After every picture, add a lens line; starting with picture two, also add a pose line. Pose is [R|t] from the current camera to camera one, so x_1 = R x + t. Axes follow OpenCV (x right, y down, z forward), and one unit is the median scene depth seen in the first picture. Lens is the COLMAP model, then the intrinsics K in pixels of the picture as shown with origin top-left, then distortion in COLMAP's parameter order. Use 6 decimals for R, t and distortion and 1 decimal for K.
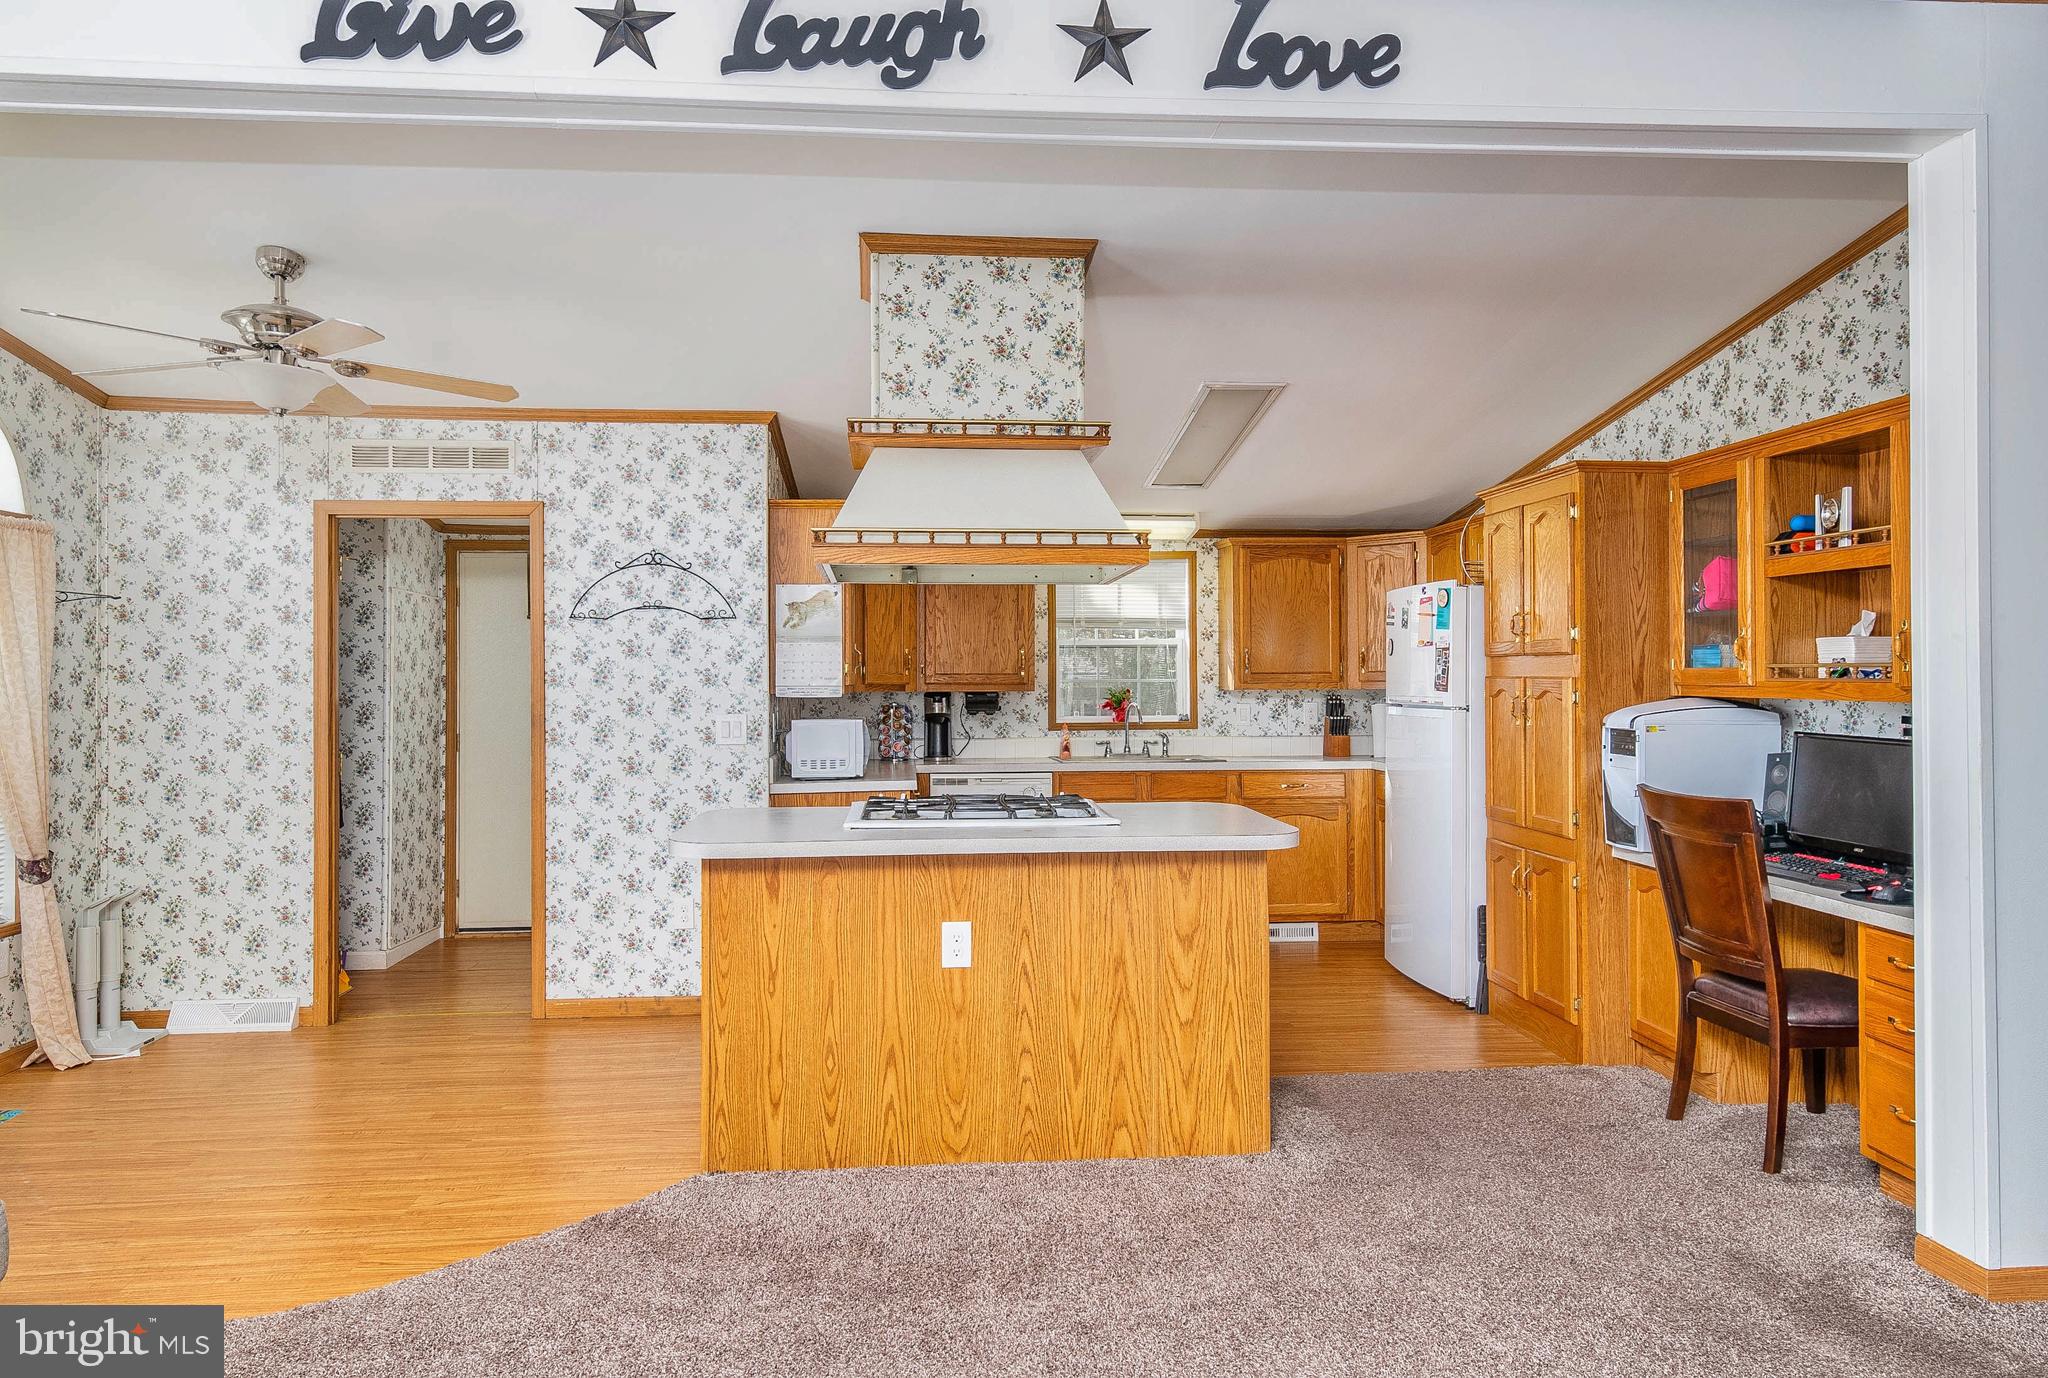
lens RADIAL K [[1213.2, 0, 976.0], [0, 1213.2, 680.9], [0, 0, 1]] dist [0.004979, 0.000478]
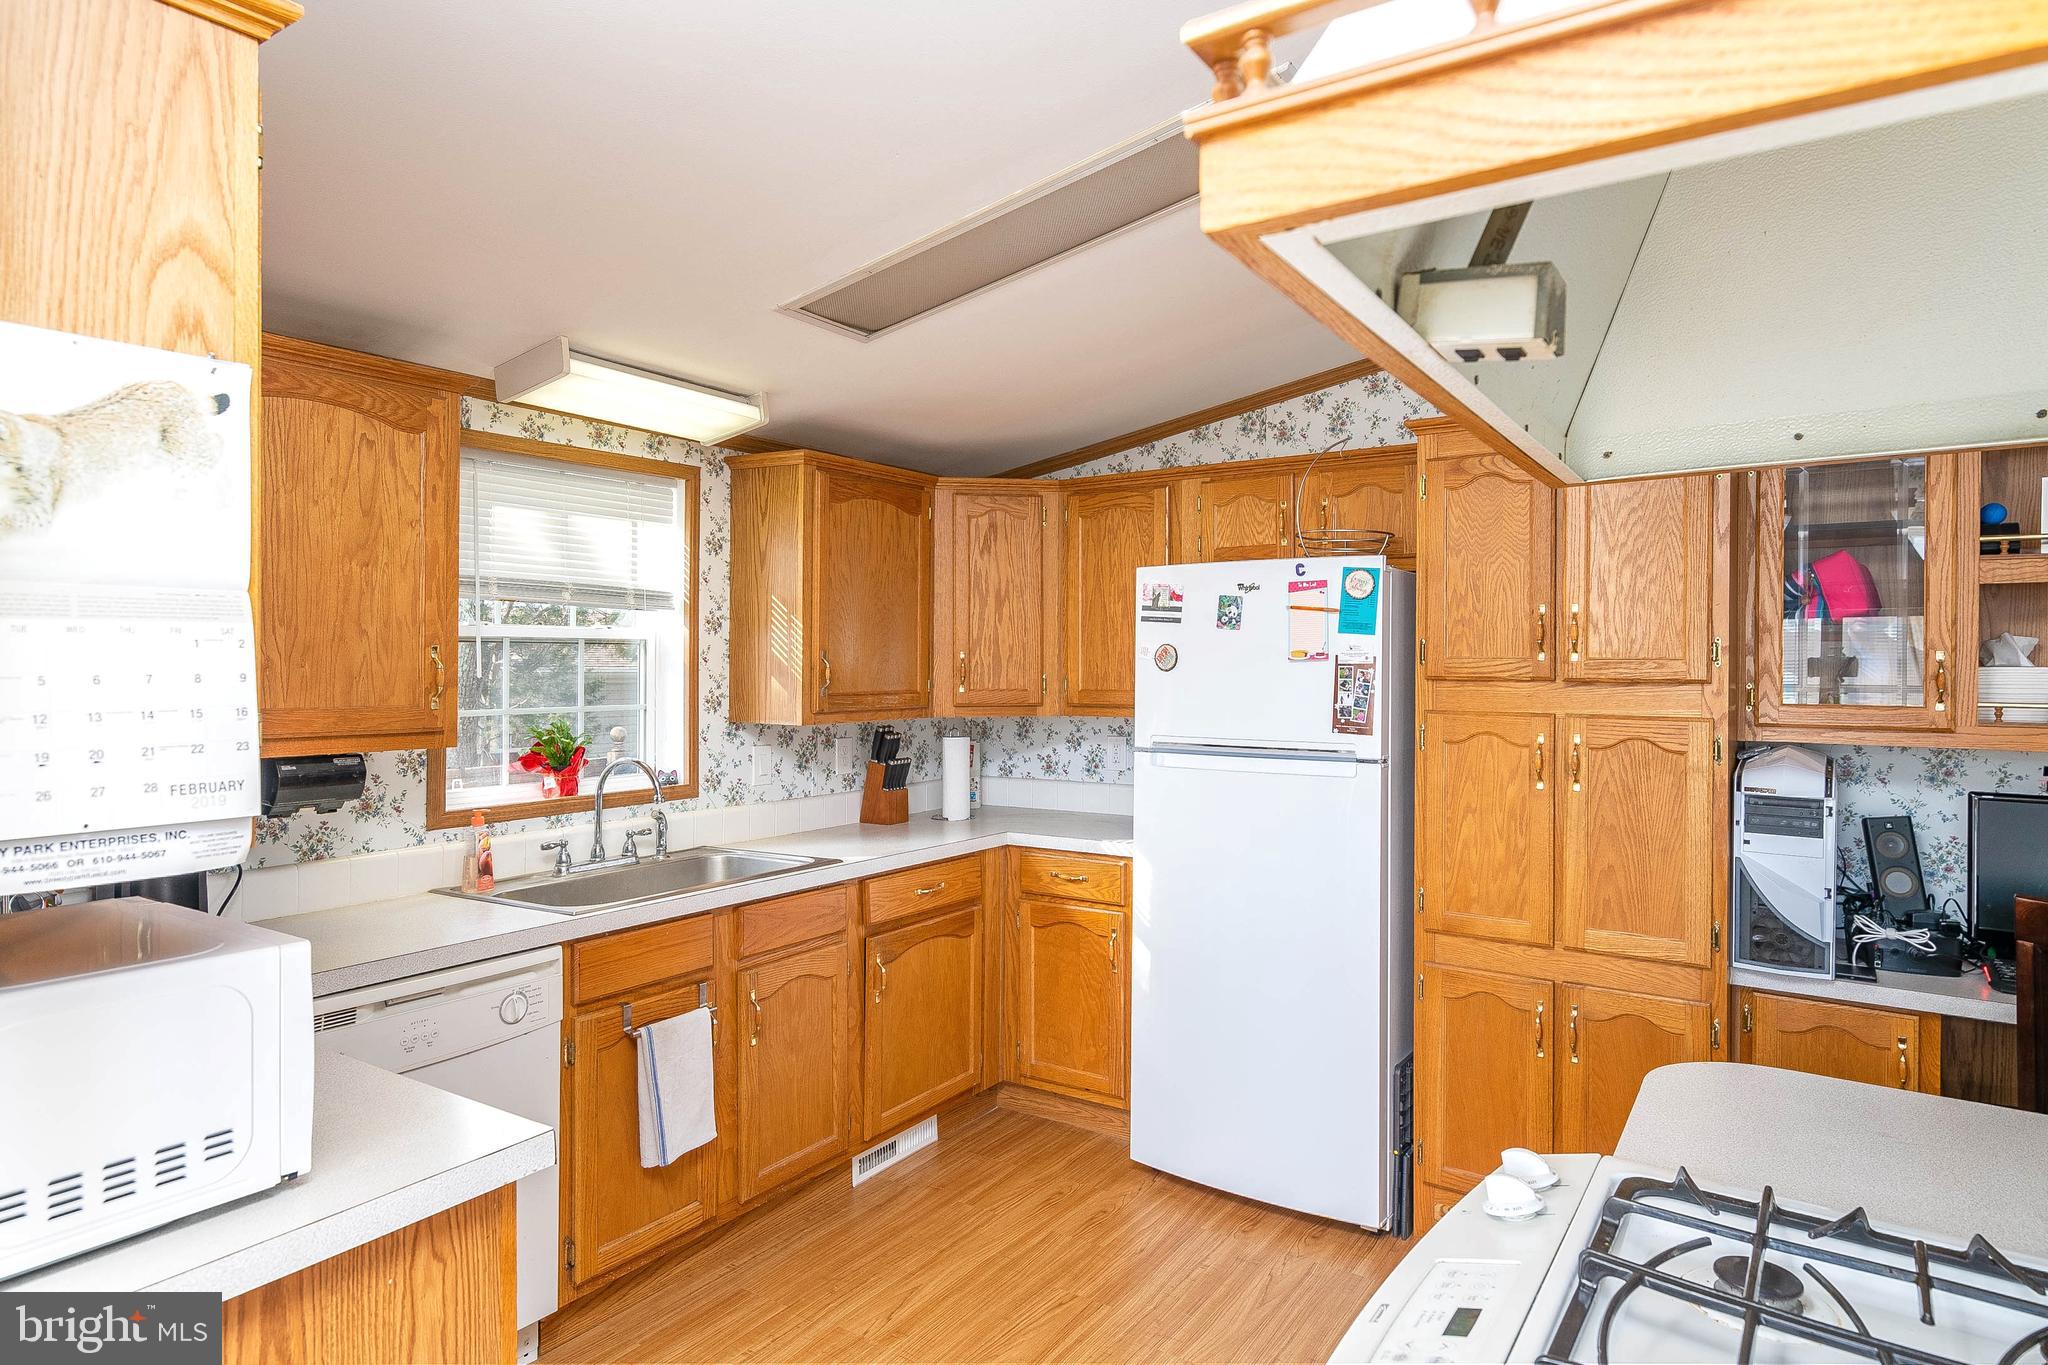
lens RADIAL K [[1194.3, 0, 1026.8], [0, 1194.3, 670.7], [0, 0, 1]] dist [0.013774, -0.001327]
pose [[0.615179, 0.001385, 0.788386, -0.198841], [-0.002980, 0.999995, 0.000569, -0.023525], [-0.788382, -0.002700, 0.615180, 0.748357]]
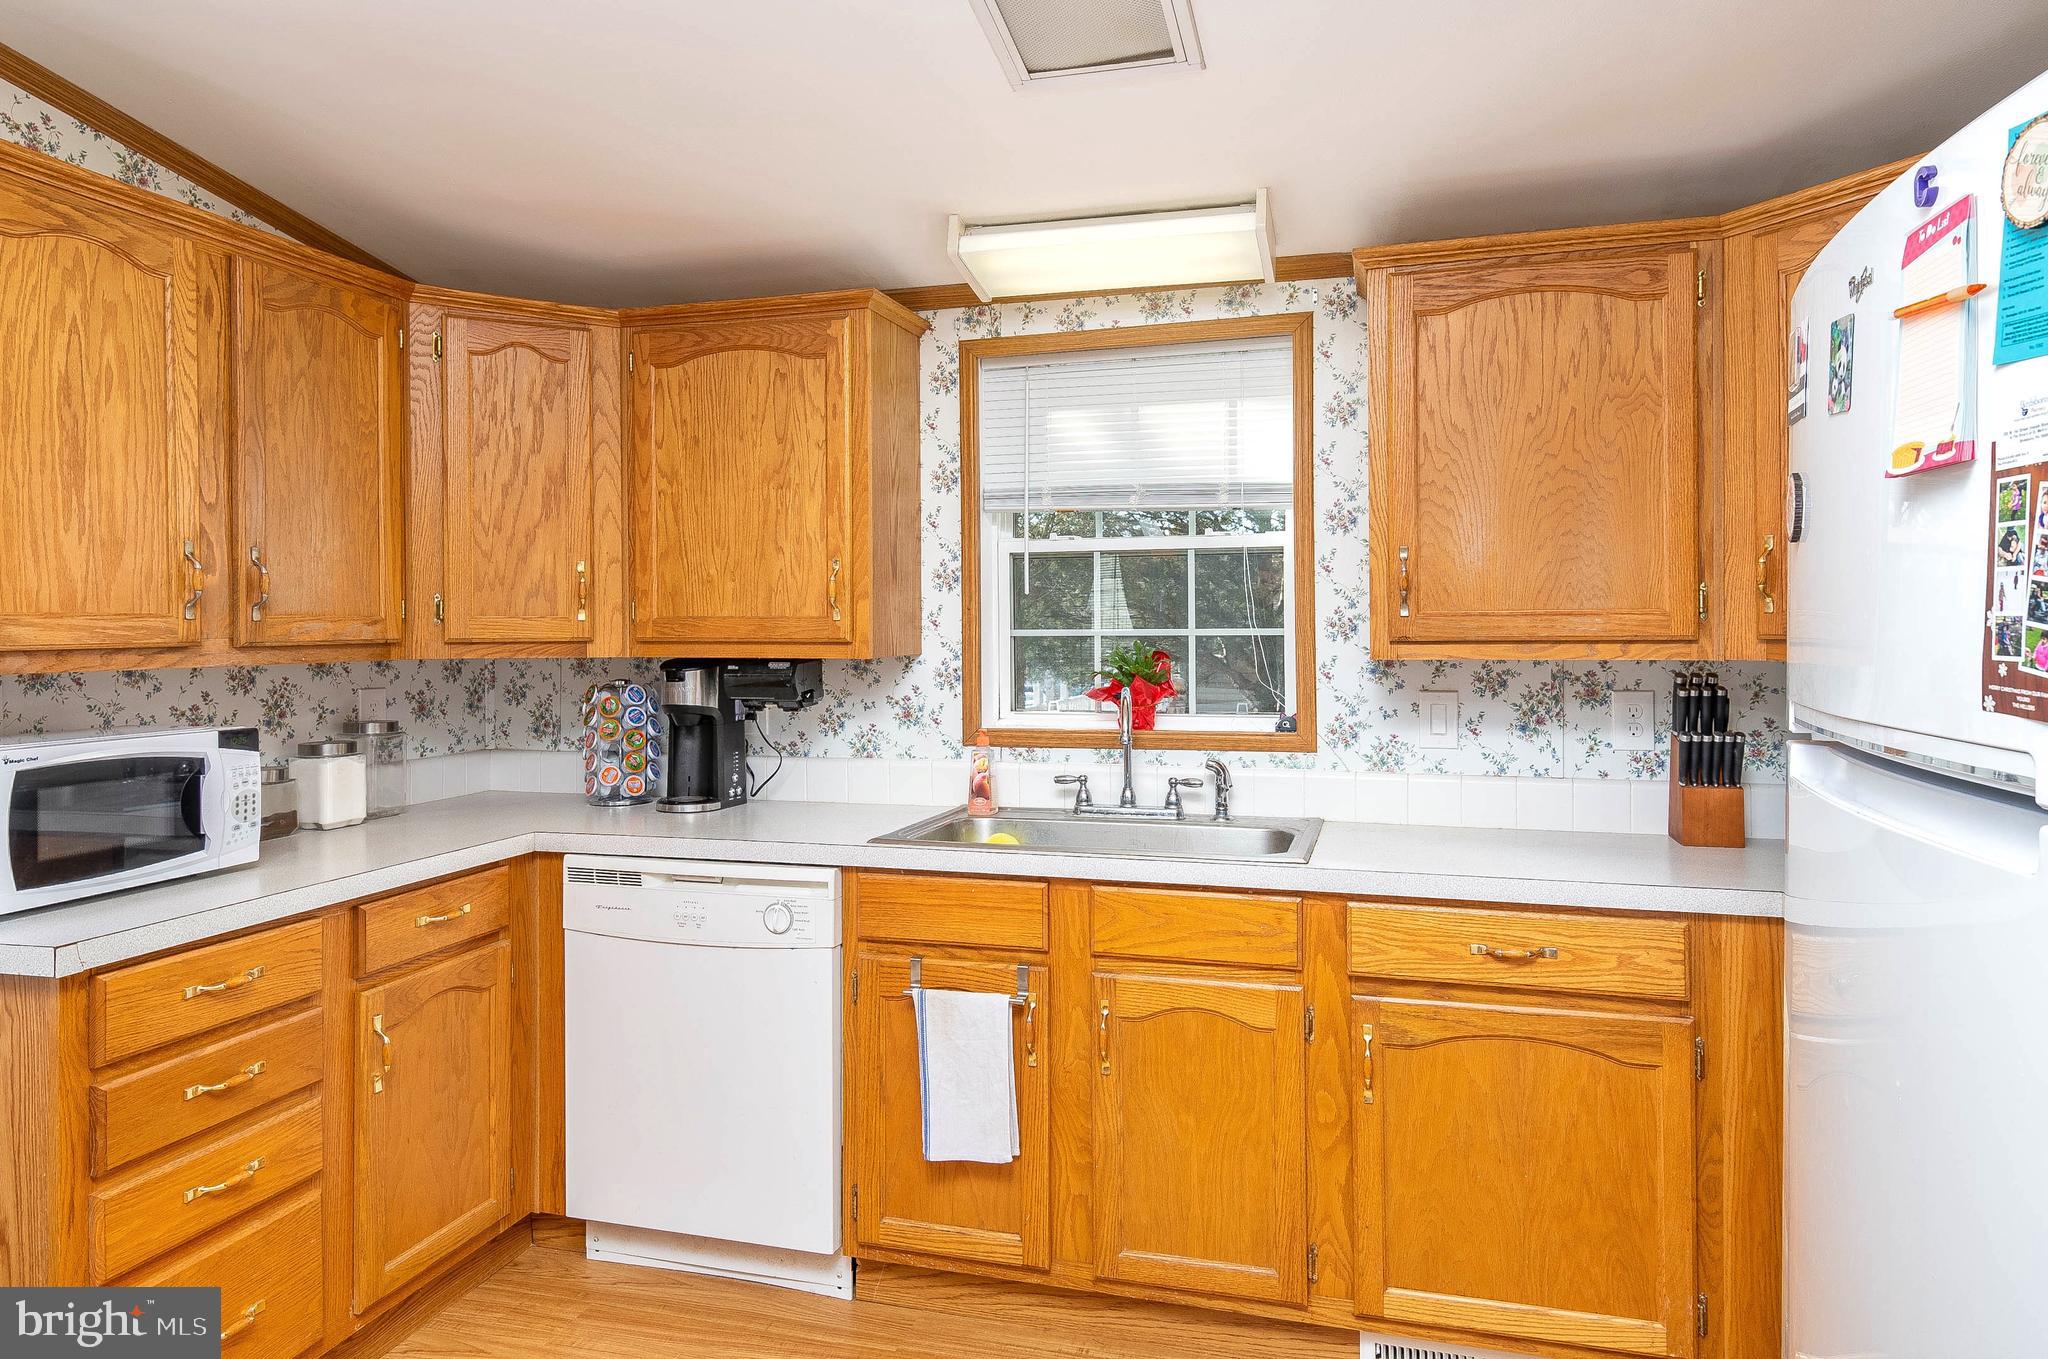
lens RADIAL K [[1224.5, 0, 1015.4], [0, 1224.5, 630.8], [0, 0, 1]] dist [0.014393, -0.000802]
pose [[0.940477, 0.002191, -0.339850, 0.305227], [0.000031, 0.999979, 0.006533, -0.004980], [0.339857, -0.006155, 0.940457, 0.779833]]
